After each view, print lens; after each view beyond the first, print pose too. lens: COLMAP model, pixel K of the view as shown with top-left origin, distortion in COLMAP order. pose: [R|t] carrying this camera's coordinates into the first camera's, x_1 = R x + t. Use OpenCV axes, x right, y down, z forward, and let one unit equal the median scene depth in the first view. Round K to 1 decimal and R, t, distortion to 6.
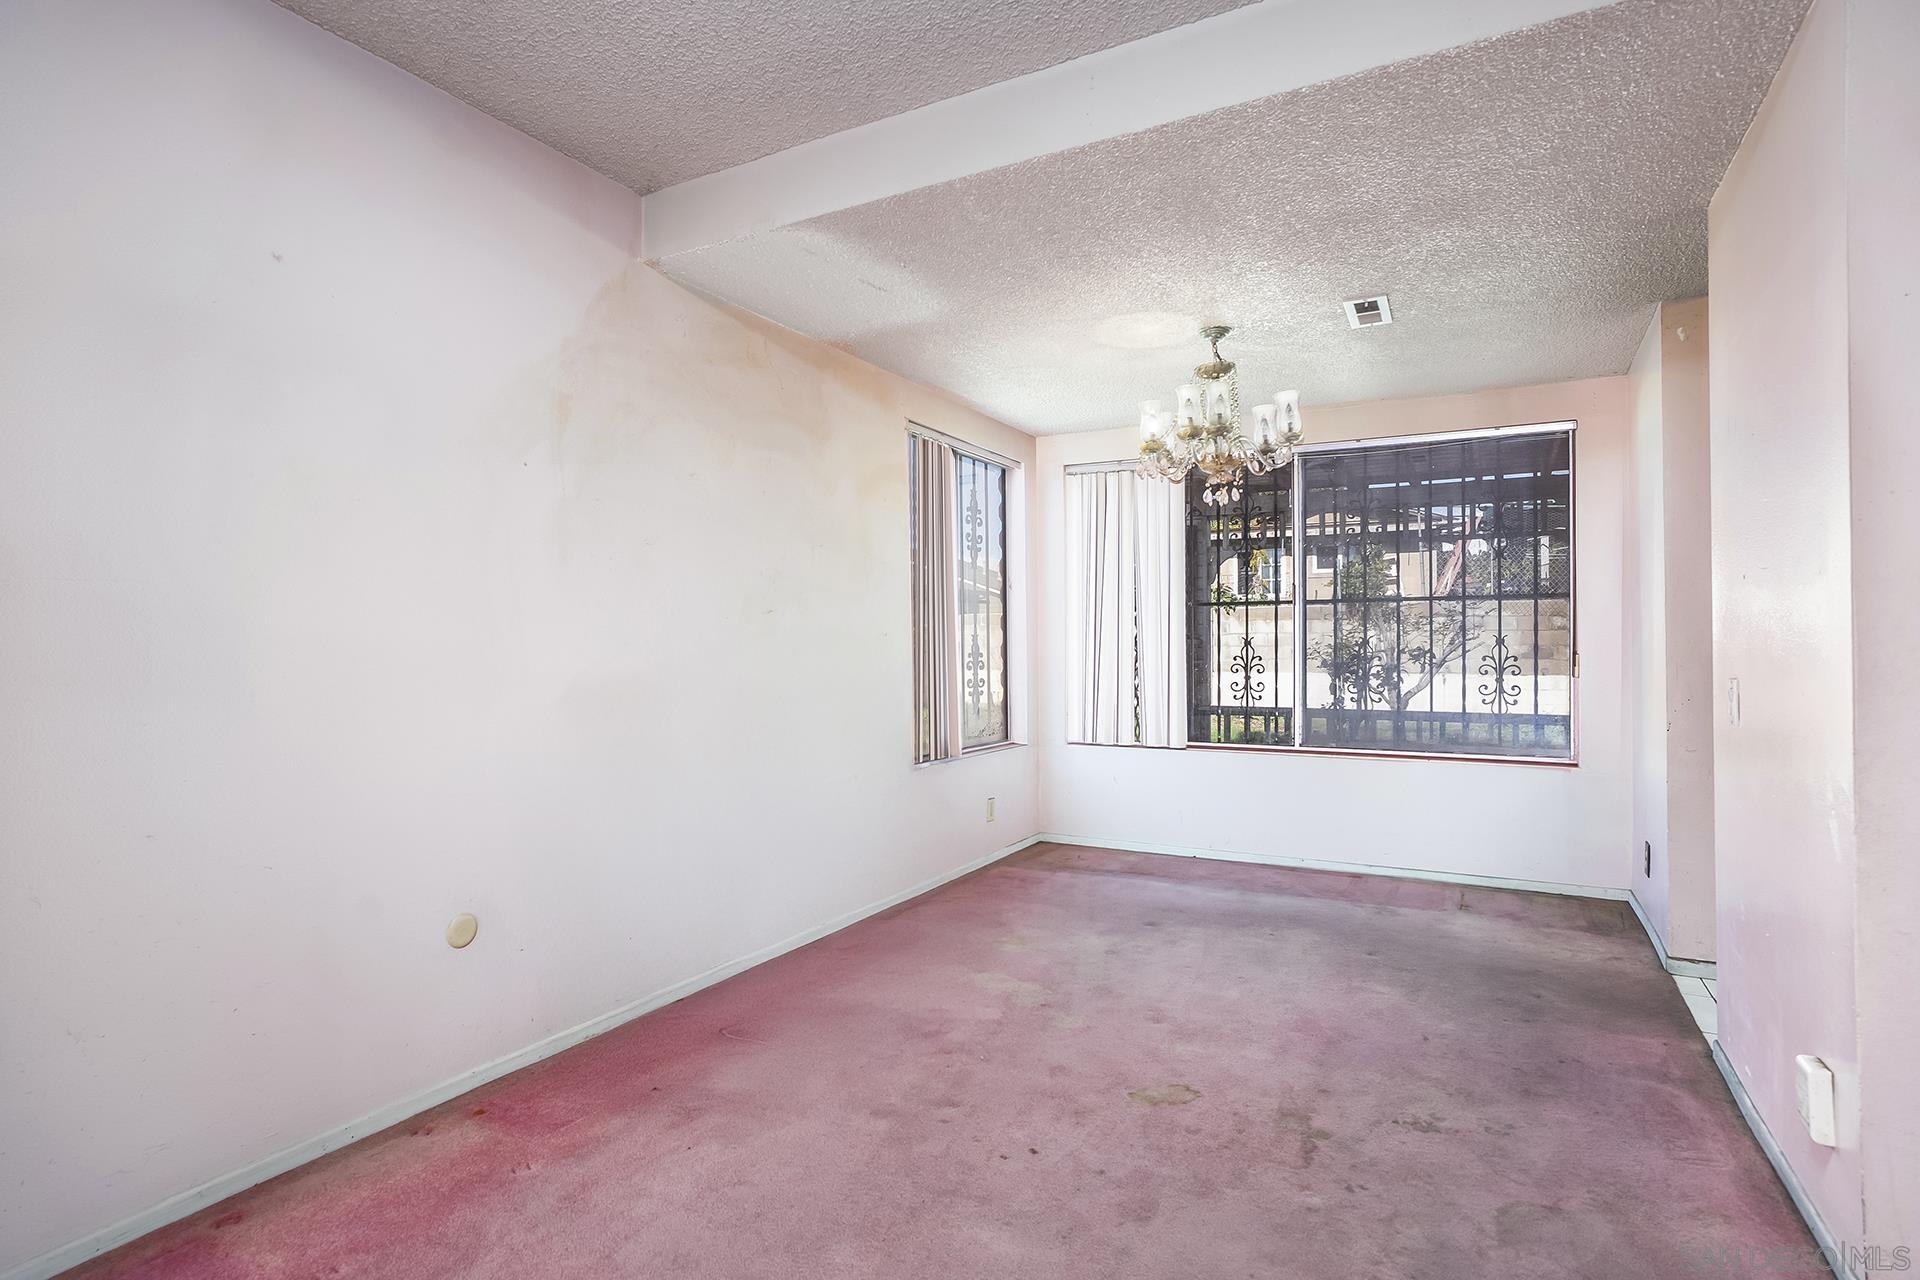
lens RADIAL K [[969.1, 0, 960.0], [0, 969.1, 640.0], [0, 0, 1]] dist [-0.002032, -0.000250]
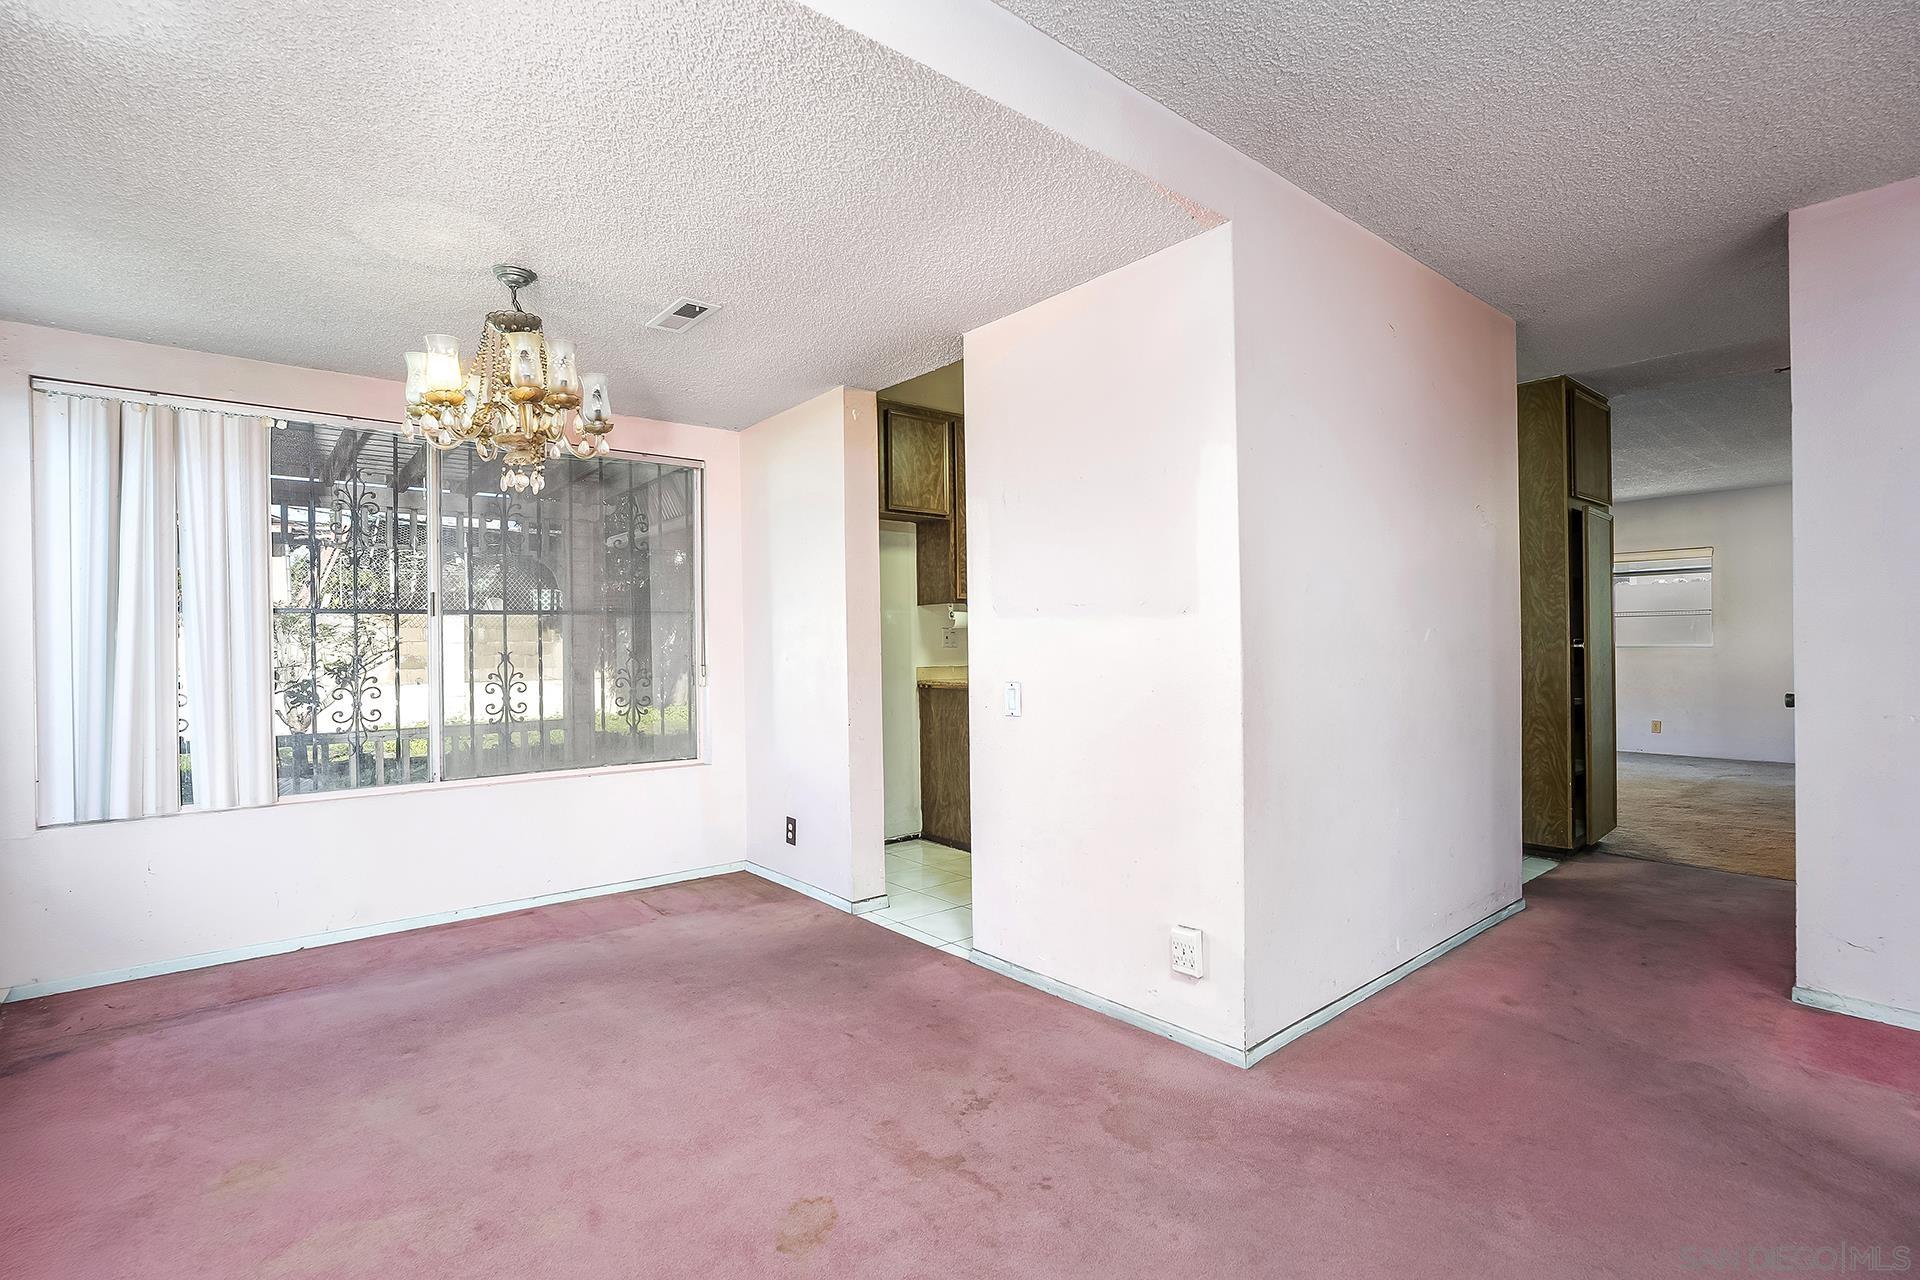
lens RADIAL K [[899.9, 0, 944.0], [0, 899.9, 644.8], [0, 0, 1]] dist [-0.043688, 0.020274]
pose [[0.379170, -0.004451, 0.925316, -0.281511], [0.009179, 0.999957, 0.001049, -0.010095], [-0.925282, 0.008096, 0.379194, 0.397212]]
